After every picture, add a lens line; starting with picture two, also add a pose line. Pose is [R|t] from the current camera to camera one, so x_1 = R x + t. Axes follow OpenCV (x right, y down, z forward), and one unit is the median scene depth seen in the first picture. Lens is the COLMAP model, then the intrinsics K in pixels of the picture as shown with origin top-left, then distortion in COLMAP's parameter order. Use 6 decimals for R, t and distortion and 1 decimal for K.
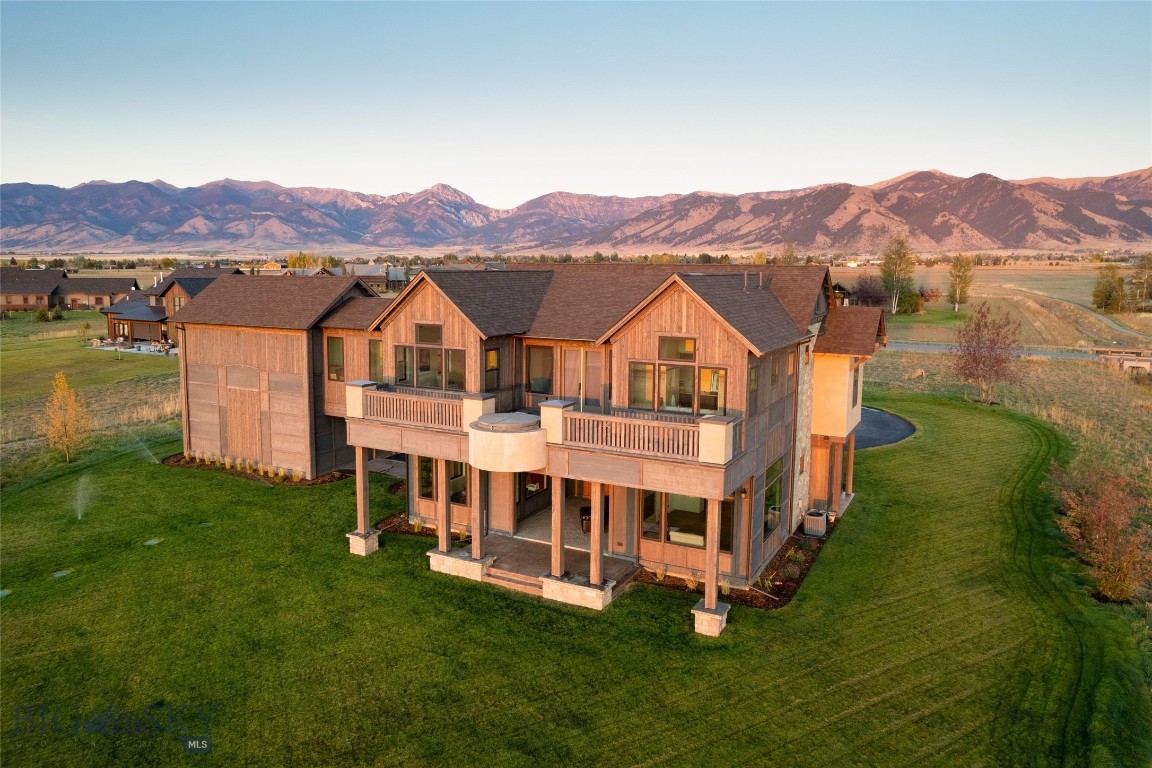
lens RADIAL K [[796.0, 0, 586.5], [0, 796.0, 352.4], [0, 0, 1]] dist [-0.082754, 0.075431]
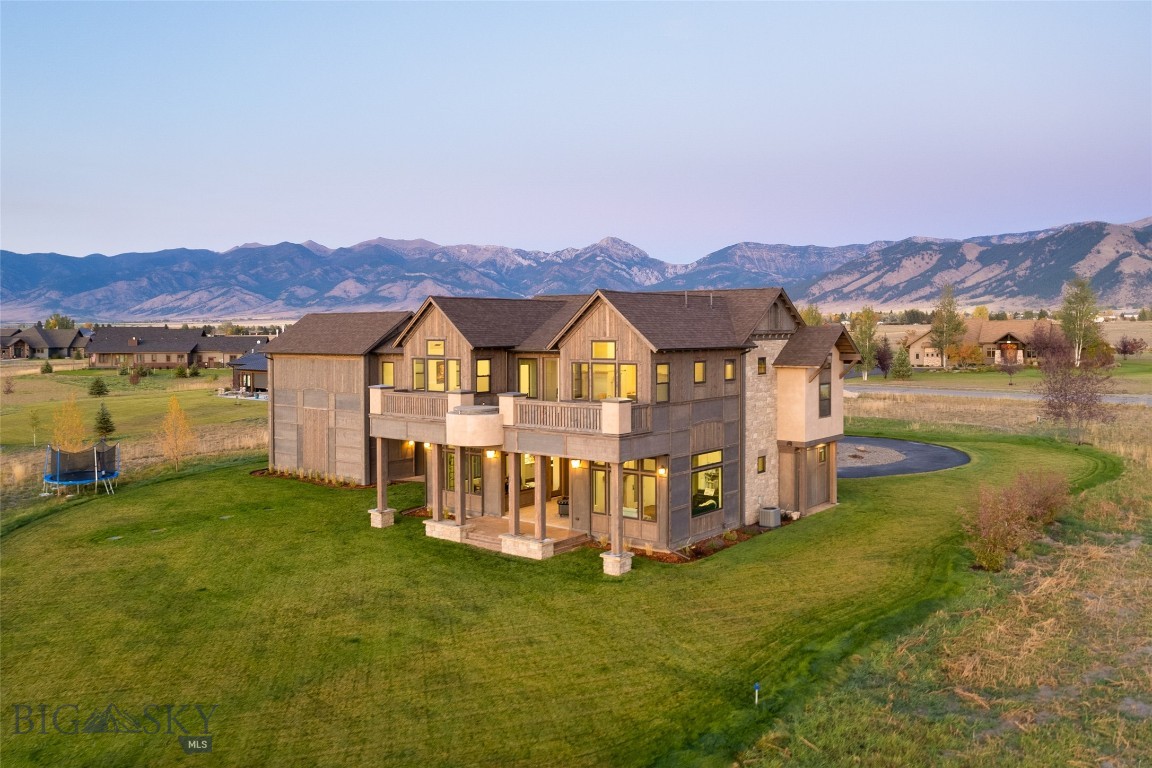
lens RADIAL K [[928.1, 0, 612.7], [0, 928.1, 338.7], [0, 0, 1]] dist [-0.067927, 0.042560]
pose [[0.983930, -0.012107, -0.178144, 0.254359], [-0.005395, 0.995227, -0.097439, 0.078664], [0.178474, 0.096835, 0.979168, -0.282721]]
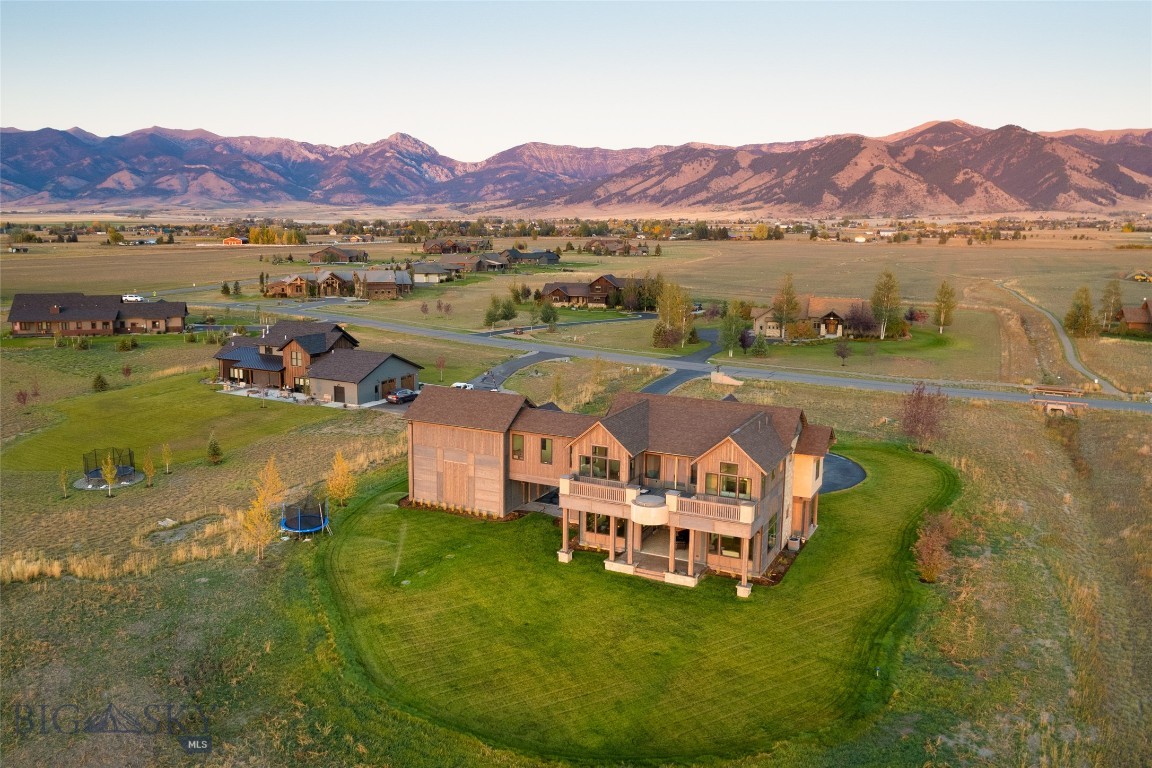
lens RADIAL K [[899.9, 0, 581.9], [0, 899.9, 349.5], [0, 0, 1]] dist [-0.073617, 0.056184]
pose [[0.999794, 0.001247, 0.020279, -0.222659], [-0.001837, 0.999574, 0.029123, -0.262782], [-0.020234, -0.029154, 0.999370, -0.946611]]
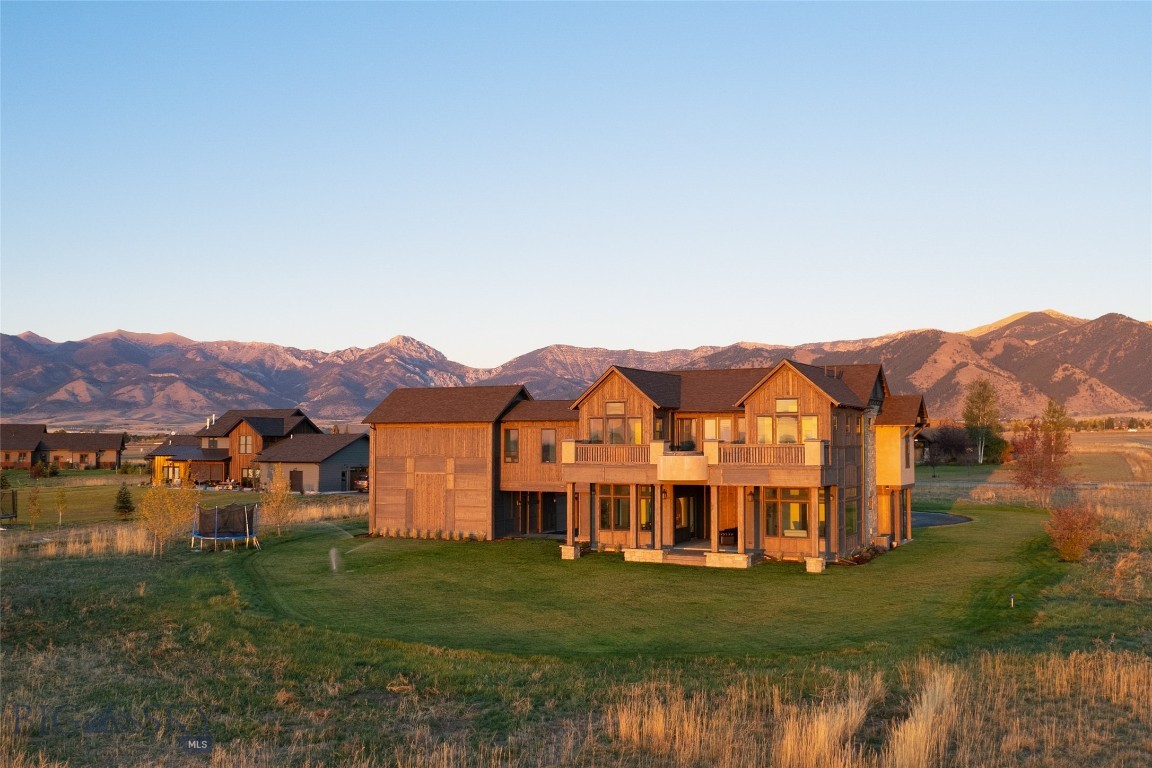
lens RADIAL K [[1069.9, 0, 604.3], [0, 1069.9, 383.1], [0, 0, 1]] dist [-0.054933, 0.011845]
pose [[0.999896, -0.010027, 0.010371, -0.184831], [0.011587, 0.986507, -0.163306, 0.198598], [-0.008594, 0.163409, 0.986521, -0.763499]]
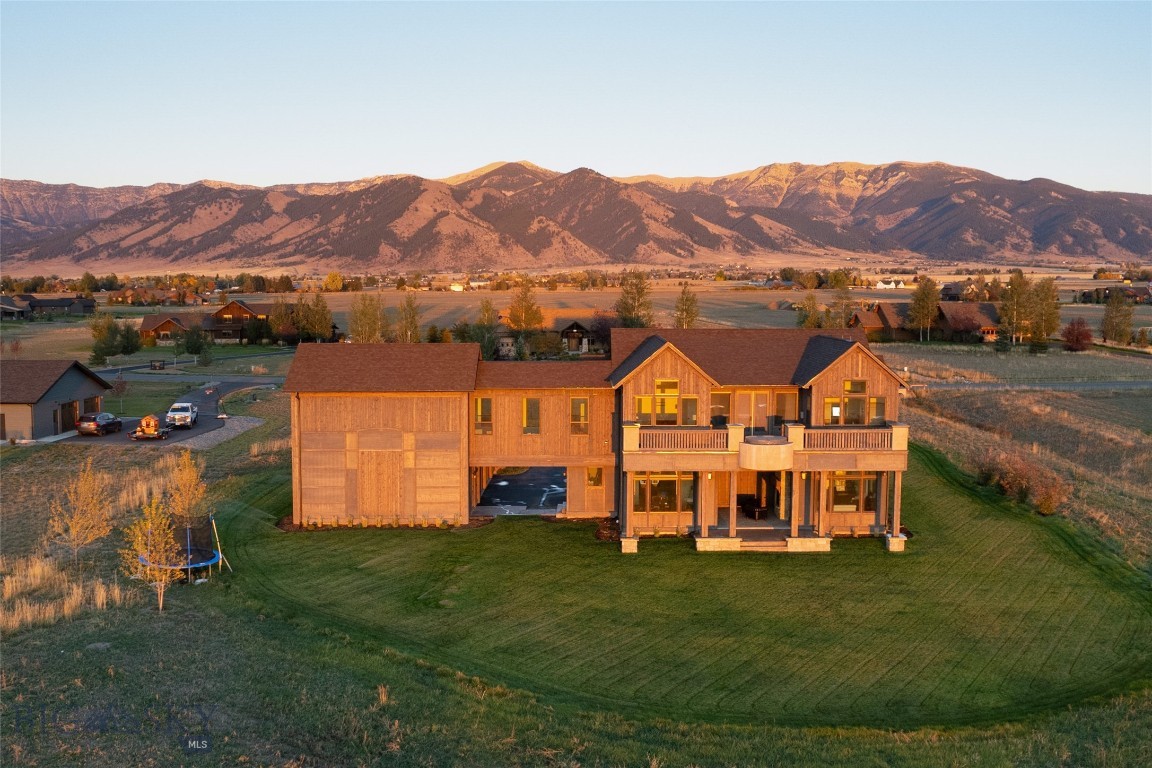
lens RADIAL K [[1116.0, 0, 617.4], [0, 1116.0, 383.7], [0, 0, 1]] dist [-0.059976, 0.020331]
pose [[0.879926, -0.047599, 0.472721, -0.921893], [0.058292, 0.998268, -0.007989, -0.014458], [-0.471522, 0.034586, 0.881176, -0.526549]]
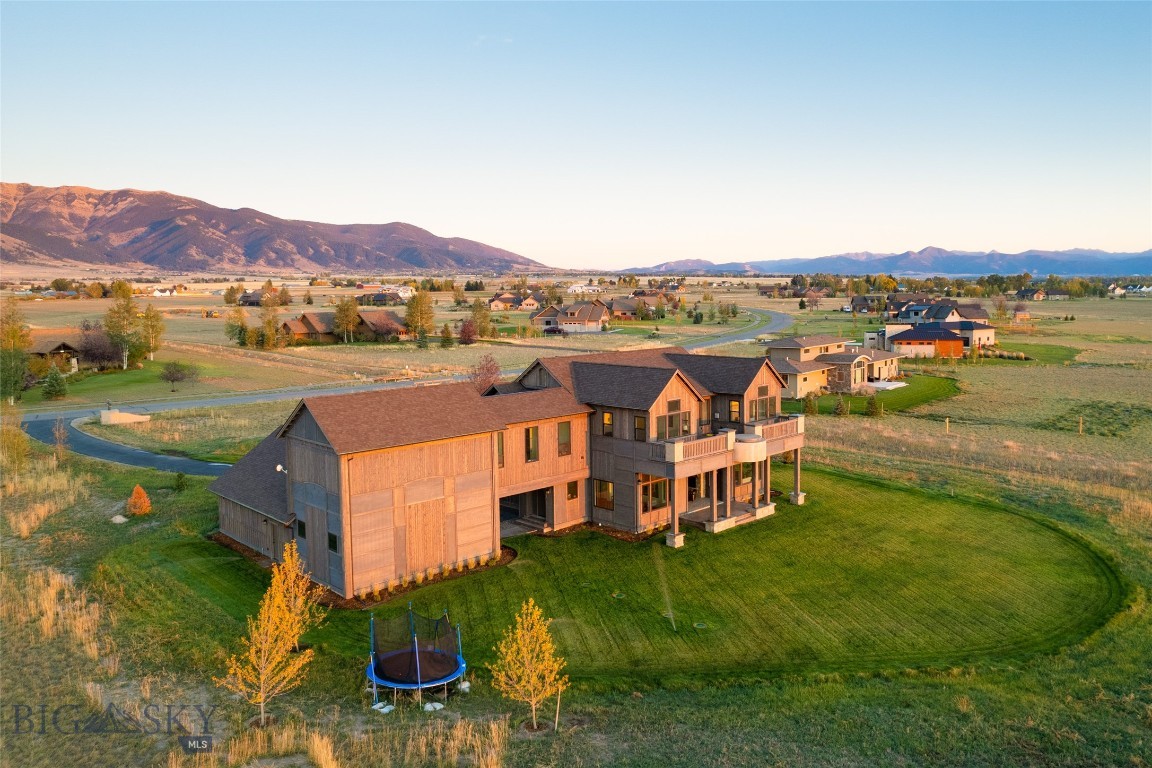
lens RADIAL K [[844.9, 0, 612.5], [0, 844.9, 335.8], [0, 0, 1]] dist [-0.079580, 0.068785]
pose [[0.298058, -0.063928, 0.952405, -1.498999], [0.117346, 0.992641, 0.029905, -0.185948], [-0.947307, 0.102848, 0.303366, 0.431544]]
